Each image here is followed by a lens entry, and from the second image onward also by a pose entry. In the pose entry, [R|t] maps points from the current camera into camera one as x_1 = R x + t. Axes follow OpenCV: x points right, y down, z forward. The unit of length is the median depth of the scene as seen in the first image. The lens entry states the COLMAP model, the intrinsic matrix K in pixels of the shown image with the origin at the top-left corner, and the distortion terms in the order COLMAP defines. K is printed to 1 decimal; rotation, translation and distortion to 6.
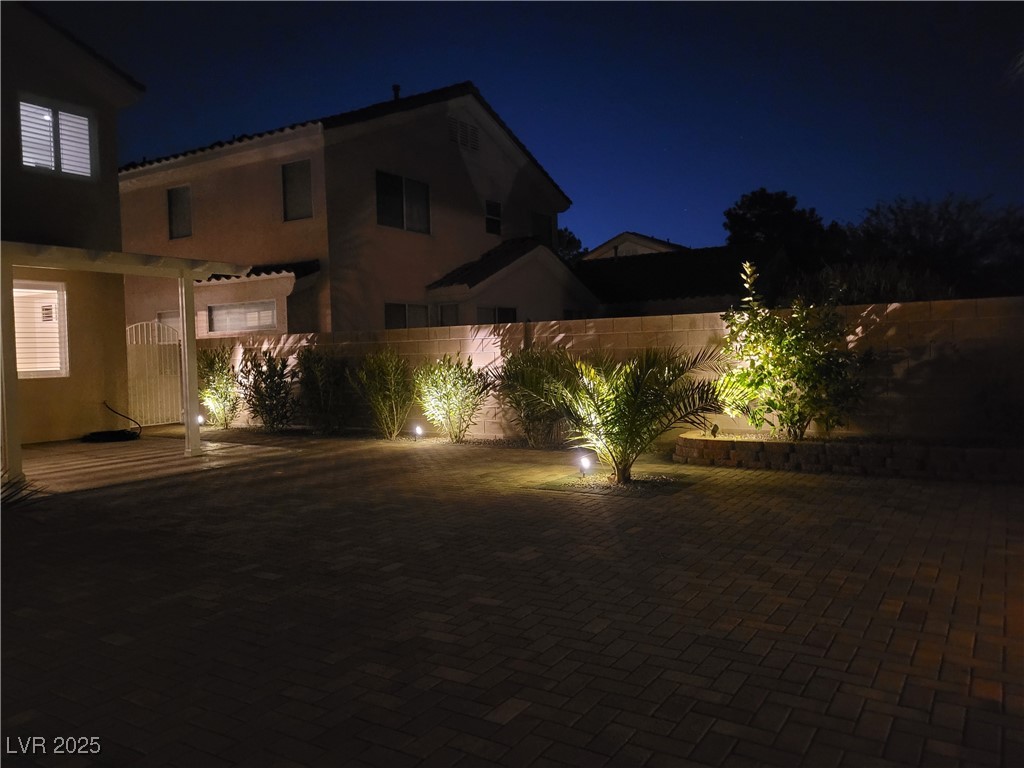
lens RADIAL K [[774.0, 0, 516.8], [0, 774.0, 376.7], [0, 0, 1]] dist [0.047332, -0.034126]
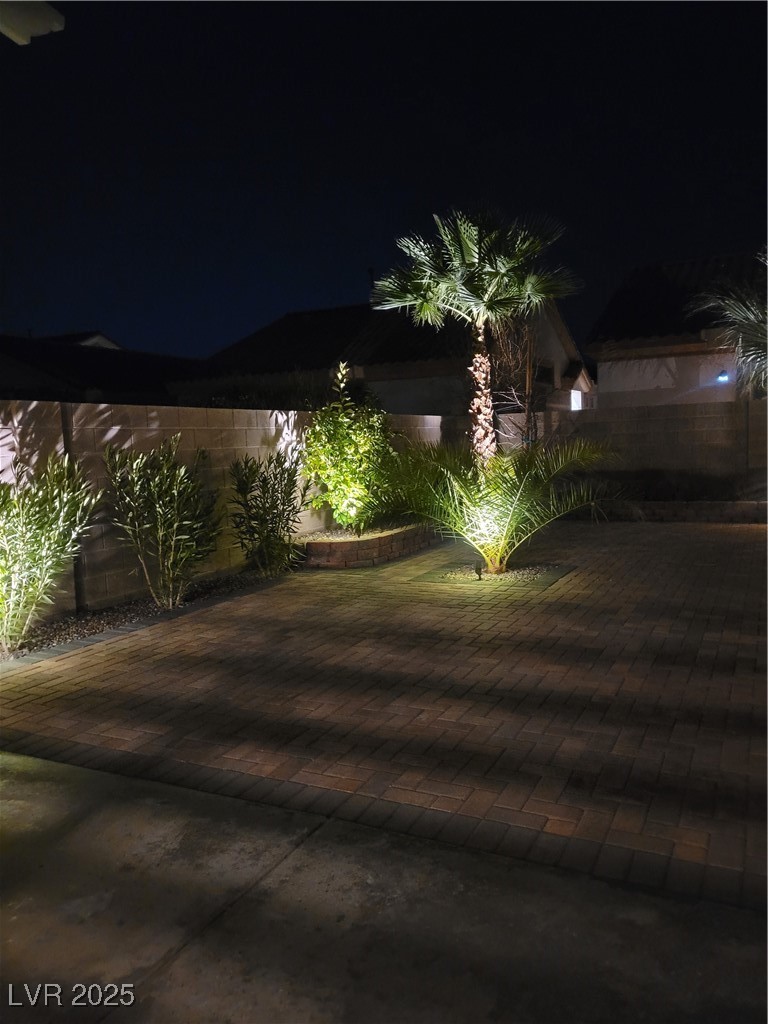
lens RADIAL K [[774.0, 0, 384.0], [0, 774.0, 512.0], [0, 0, 1]] dist [0.047332, -0.034126]
pose [[-0.107228, -0.057800, 0.992553, -0.630414], [0.073810, 0.995091, 0.065922, -0.013764], [-0.991491, 0.080329, -0.102436, 0.930586]]
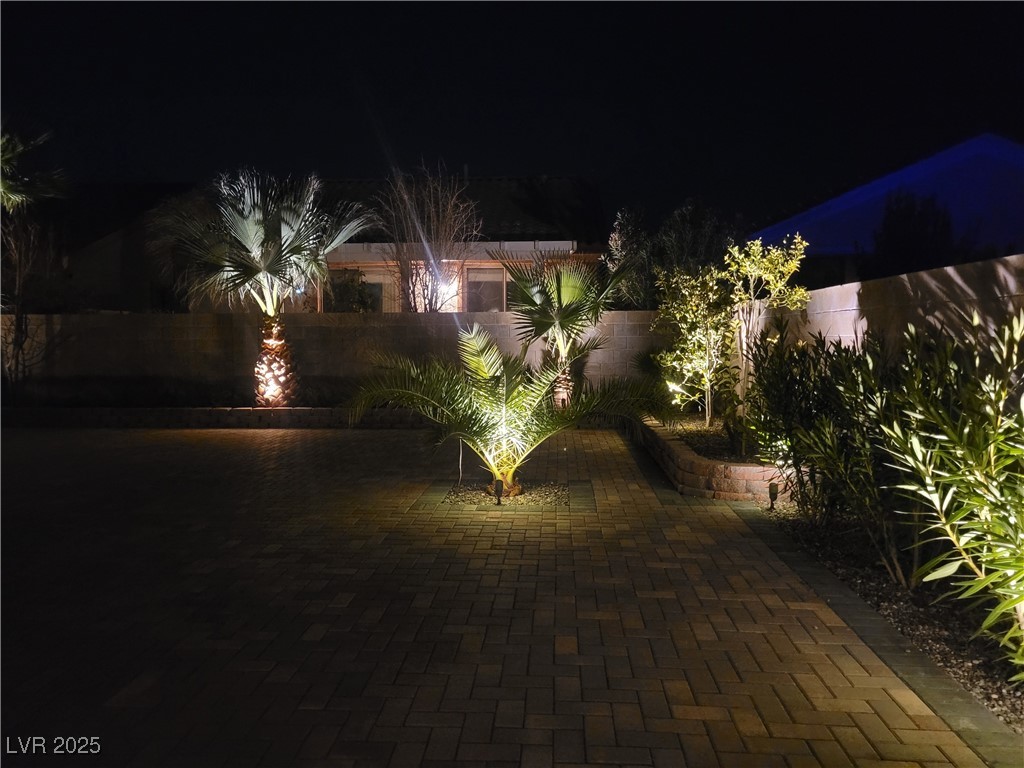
lens RADIAL K [[774.0, 0, 516.8], [0, 774.0, 376.7], [0, 0, 1]] dist [0.047332, -0.034126]
pose [[-0.492769, -0.015768, 0.870017, -0.835388], [0.048183, 0.997807, 0.045374, 0.004687], [-0.868825, 0.064279, -0.490929, 0.481079]]
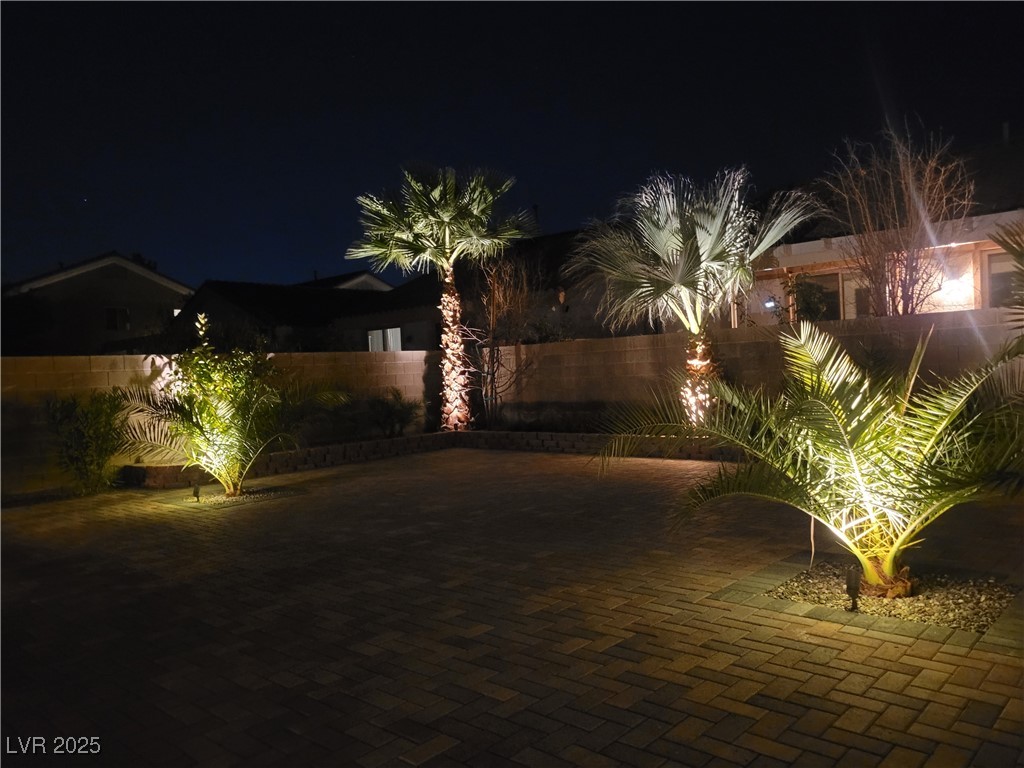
lens RADIAL K [[774.0, 0, 516.8], [0, 774.0, 376.7], [0, 0, 1]] dist [0.047332, -0.034126]
pose [[0.167971, 0.013054, 0.985706, -0.703900], [0.075680, 0.996791, -0.026097, 0.015857], [-0.982883, 0.078982, 0.166444, 0.287775]]
